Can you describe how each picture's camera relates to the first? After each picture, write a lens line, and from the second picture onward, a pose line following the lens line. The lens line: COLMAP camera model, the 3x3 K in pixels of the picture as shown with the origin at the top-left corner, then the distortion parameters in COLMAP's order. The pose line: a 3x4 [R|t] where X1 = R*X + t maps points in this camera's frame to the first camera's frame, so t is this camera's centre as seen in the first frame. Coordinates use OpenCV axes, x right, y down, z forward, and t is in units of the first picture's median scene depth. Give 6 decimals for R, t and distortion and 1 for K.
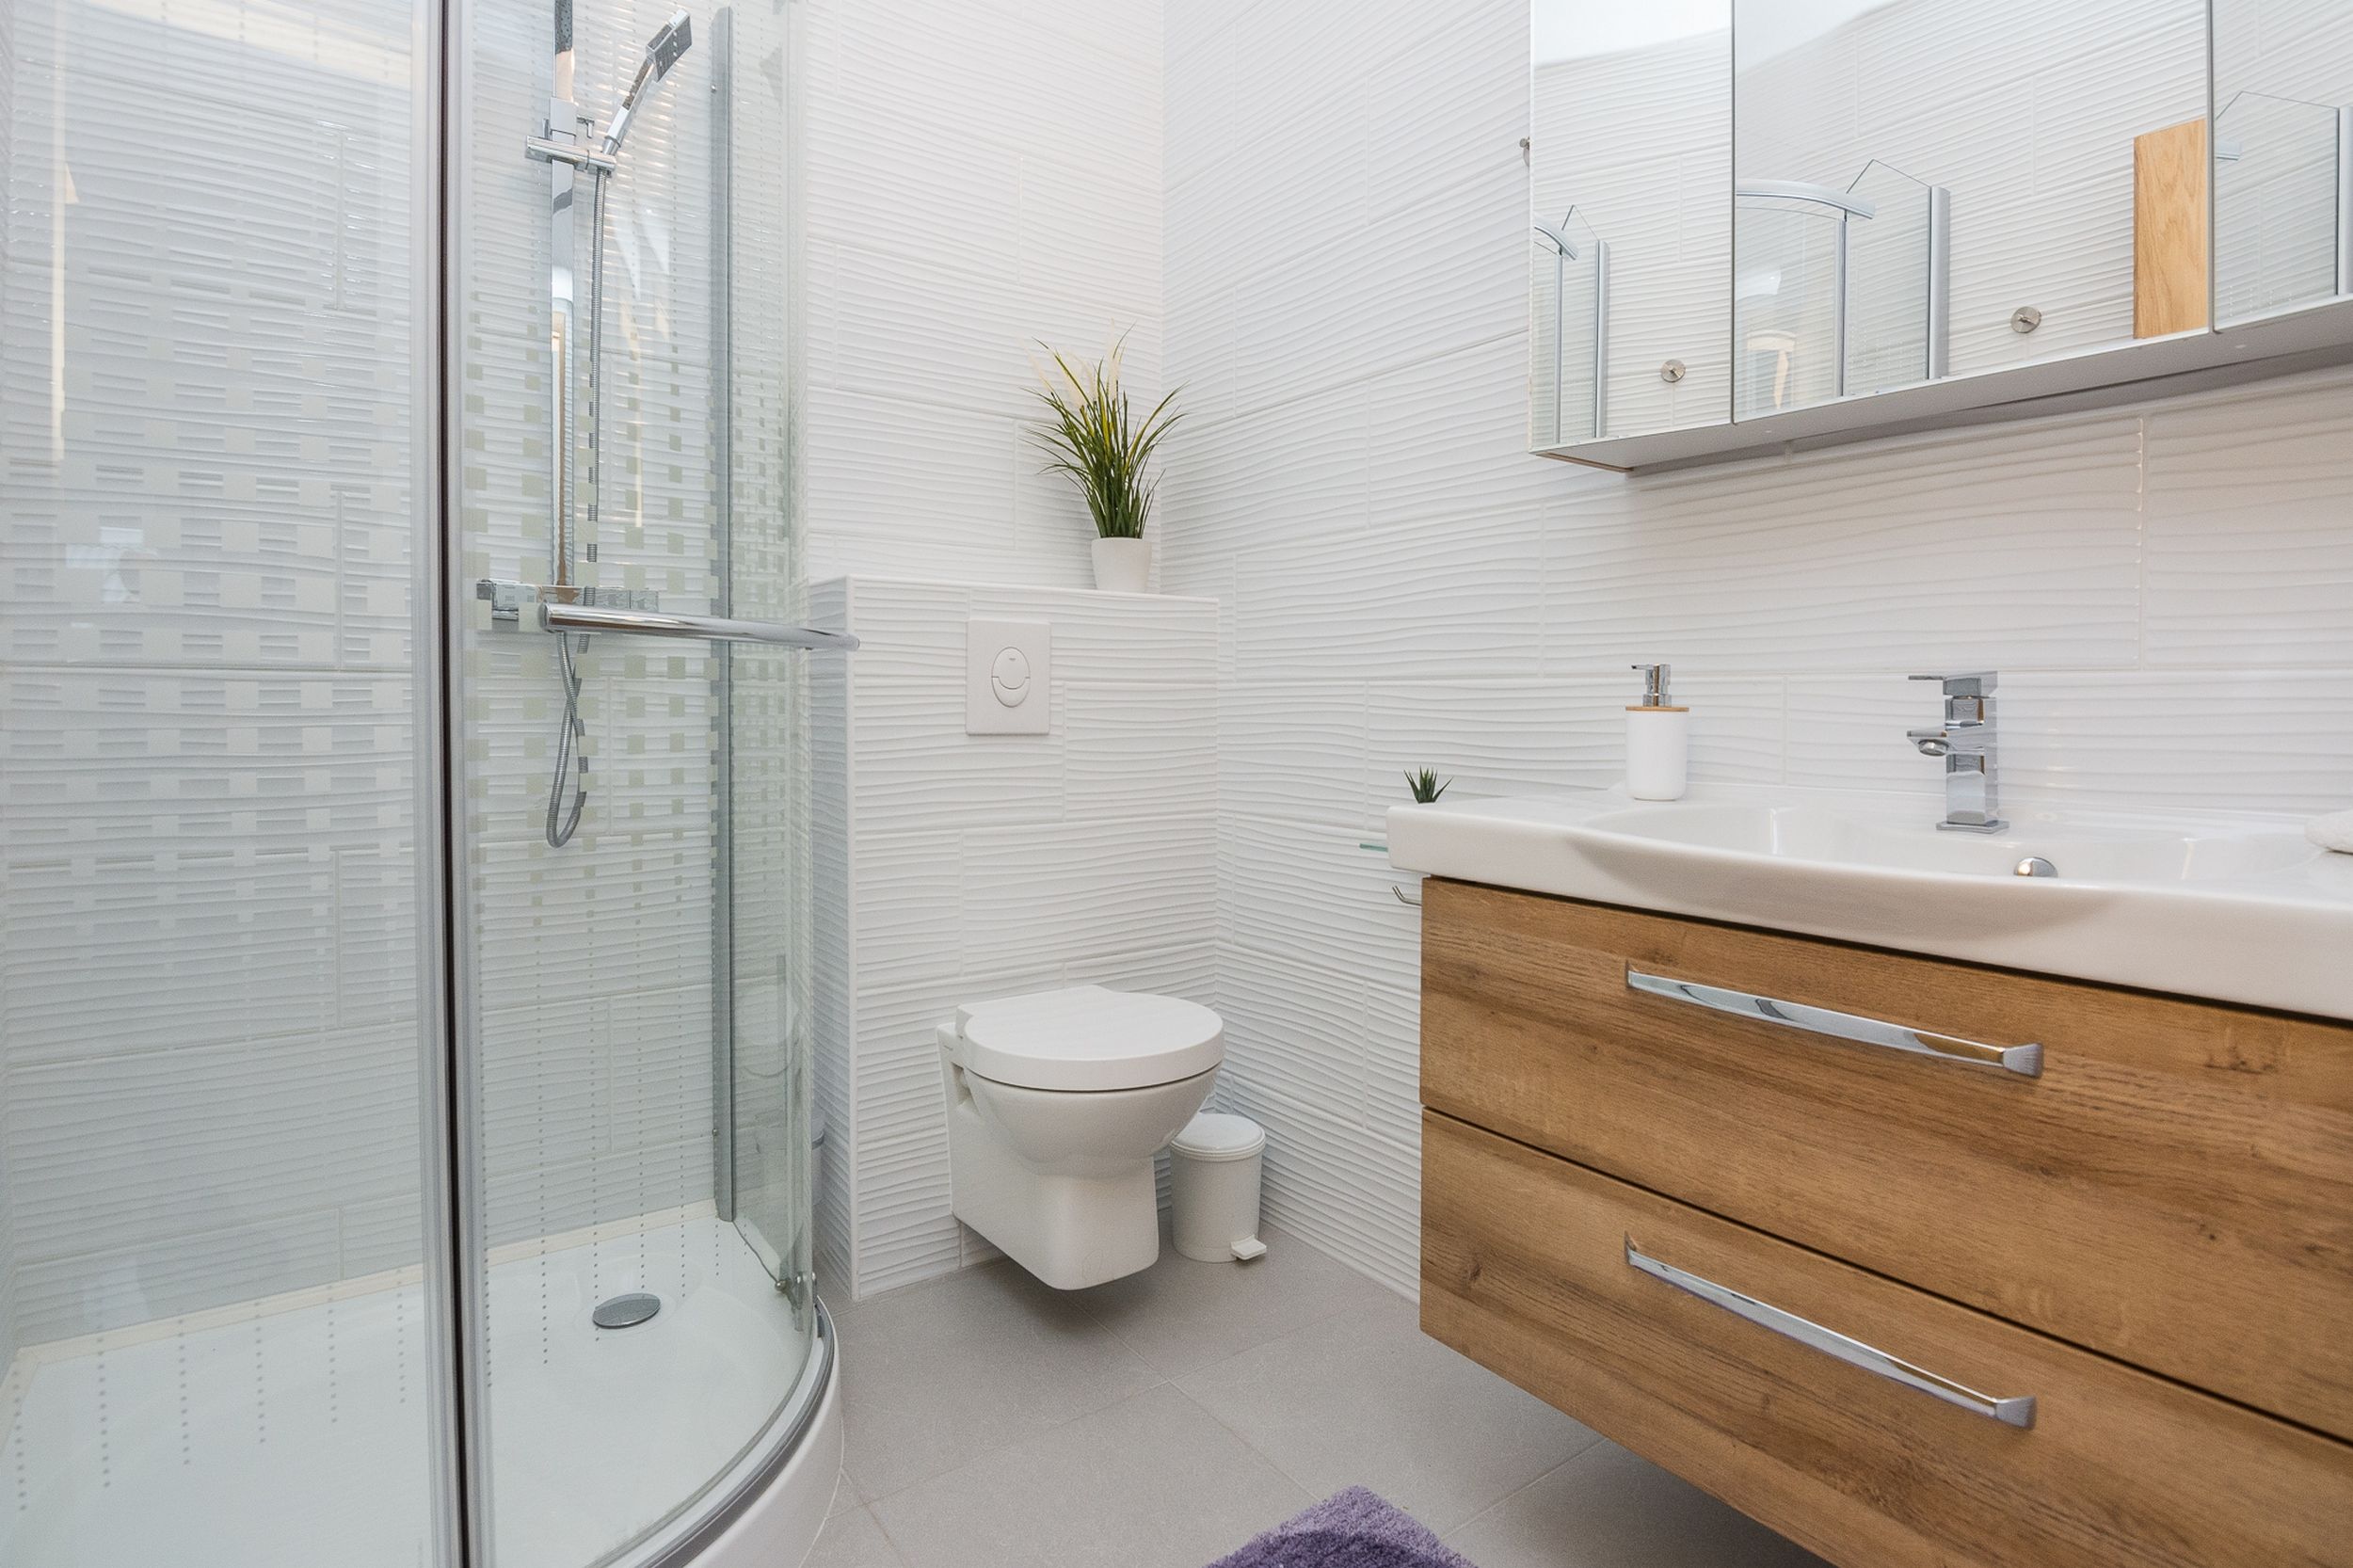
lens RADIAL K [[1185.2, 0, 1180.7], [0, 1185.2, 610.2], [0, 0, 1]] dist [-0.018677, -0.002340]
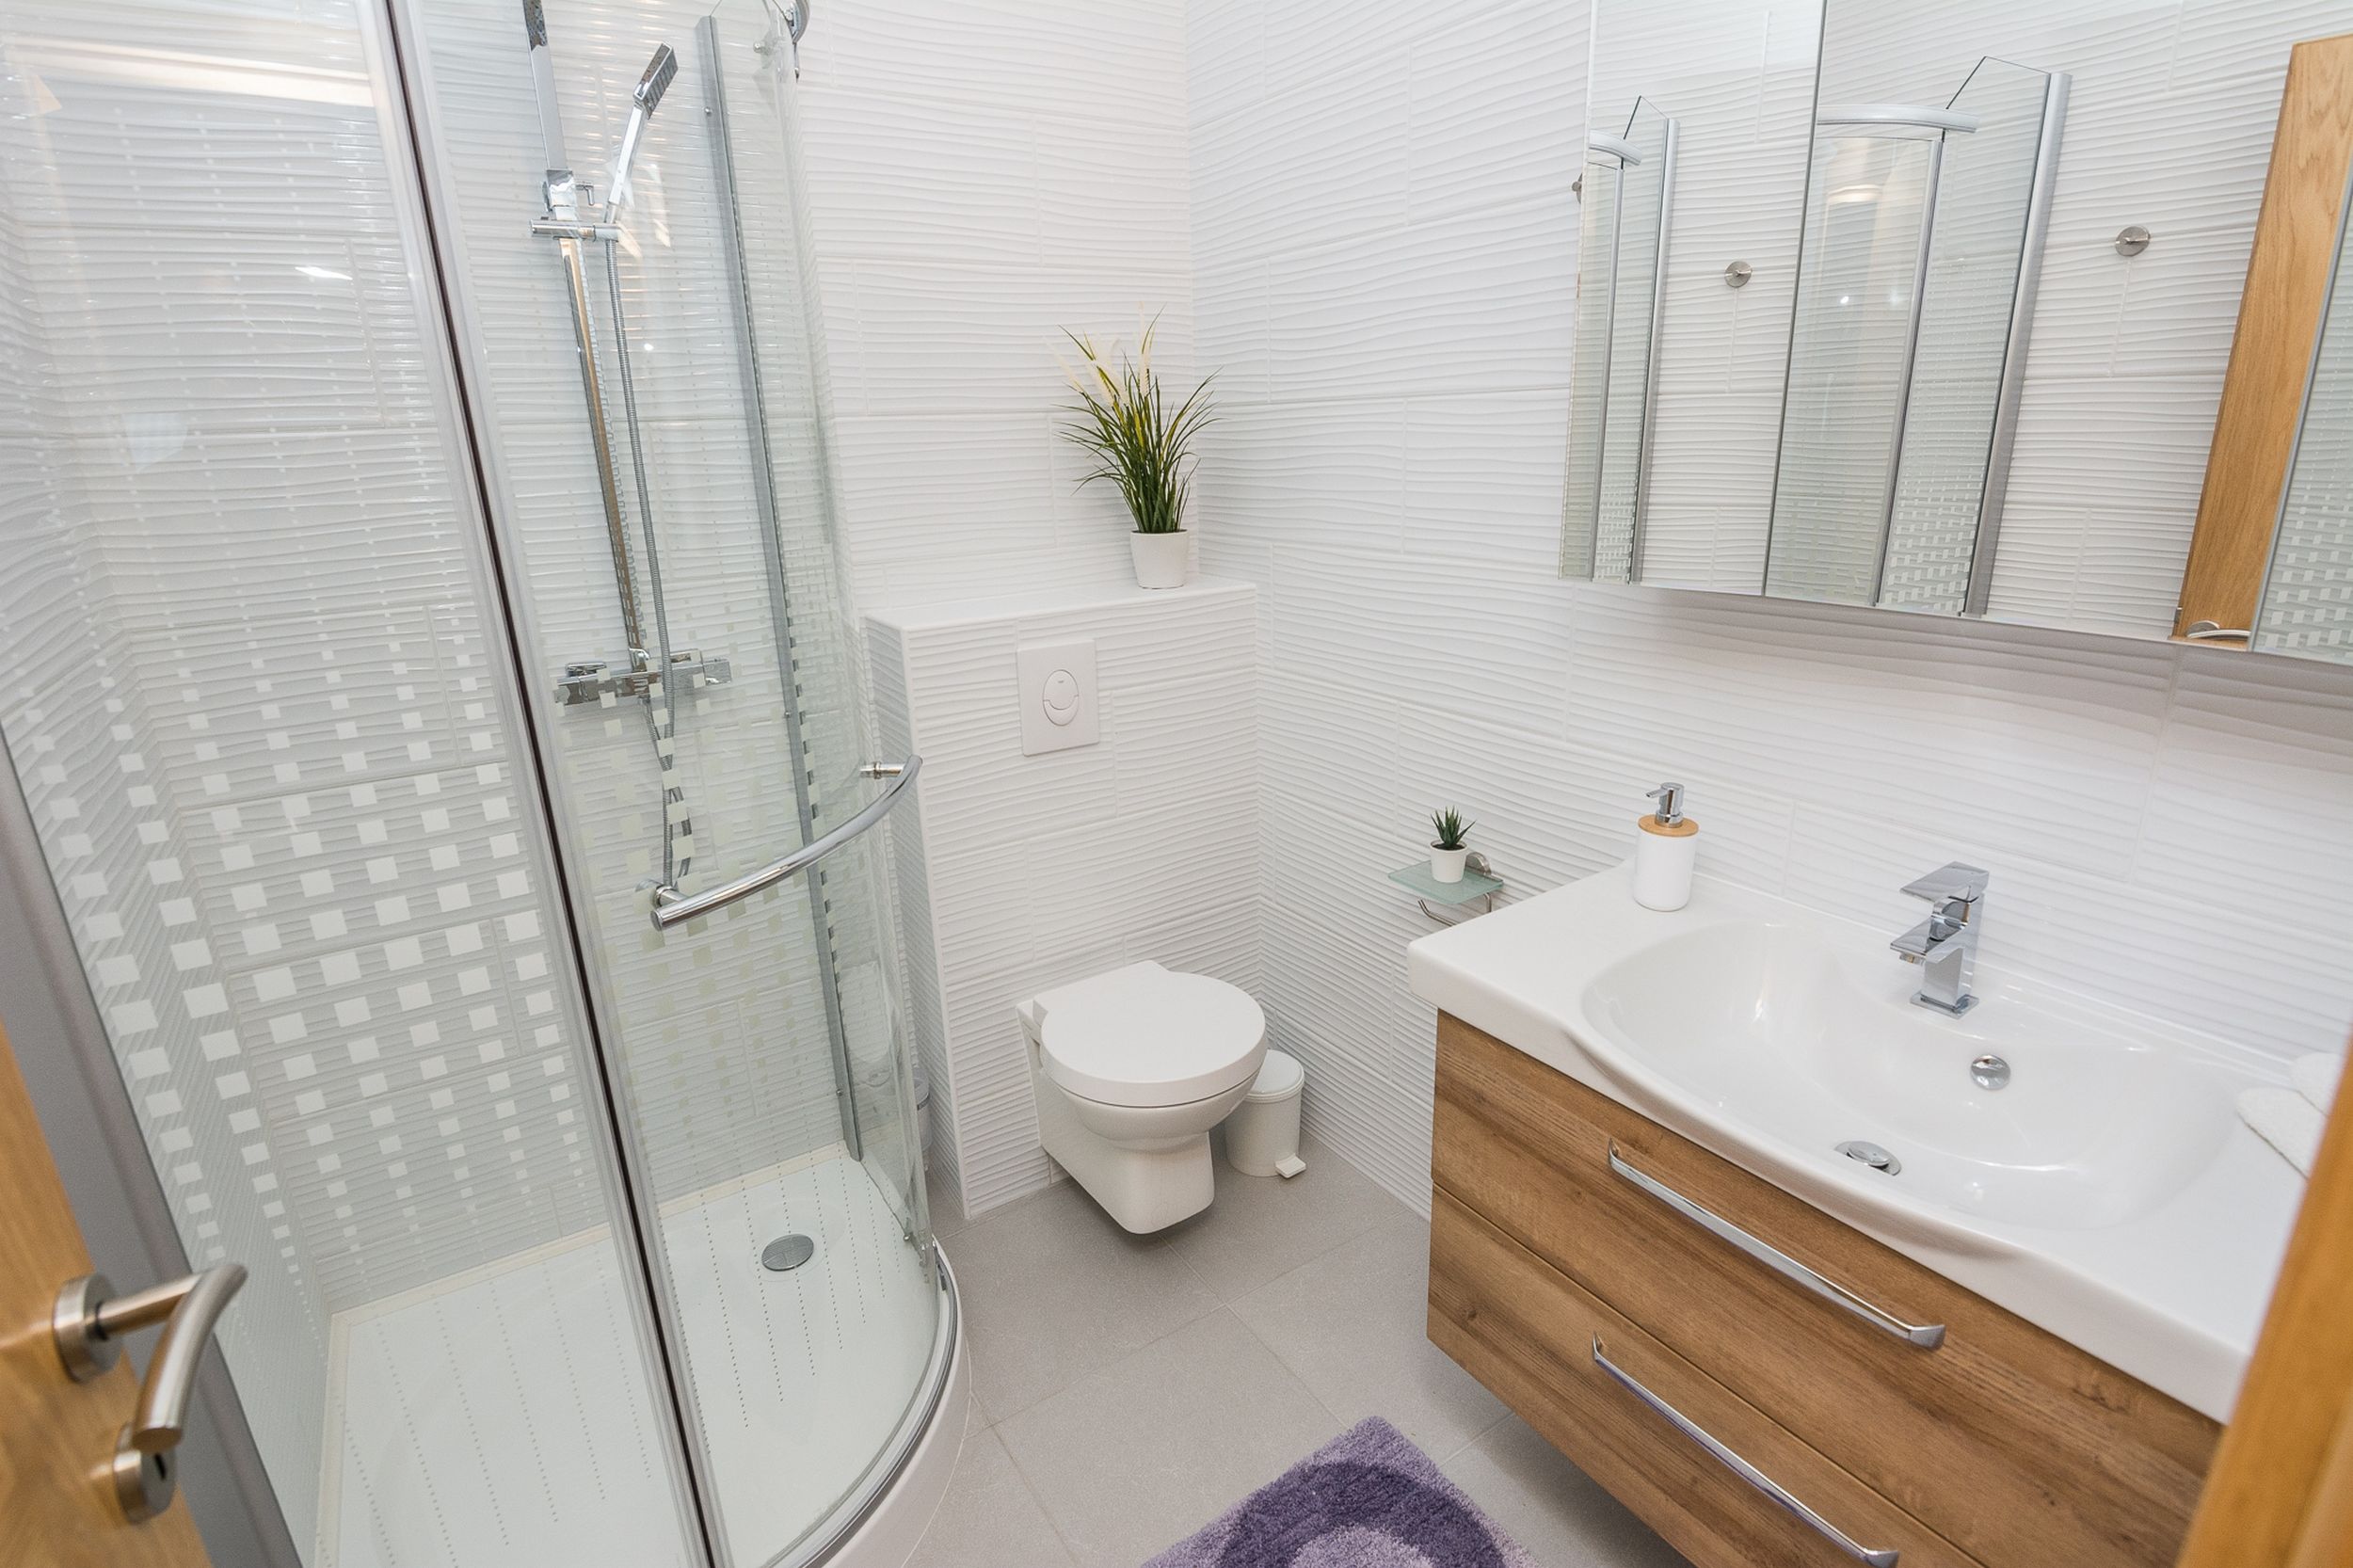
lens RADIAL K [[1144.8, 0, 1164.6], [0, 1144.8, 768.5], [0, 0, 1]] dist [-0.011739, -0.005151]
pose [[0.998124, -0.024118, -0.056273, 0.008850], [0.038978, 0.959123, 0.280292, -0.257838], [0.047212, -0.281960, 0.958264, 0.005972]]
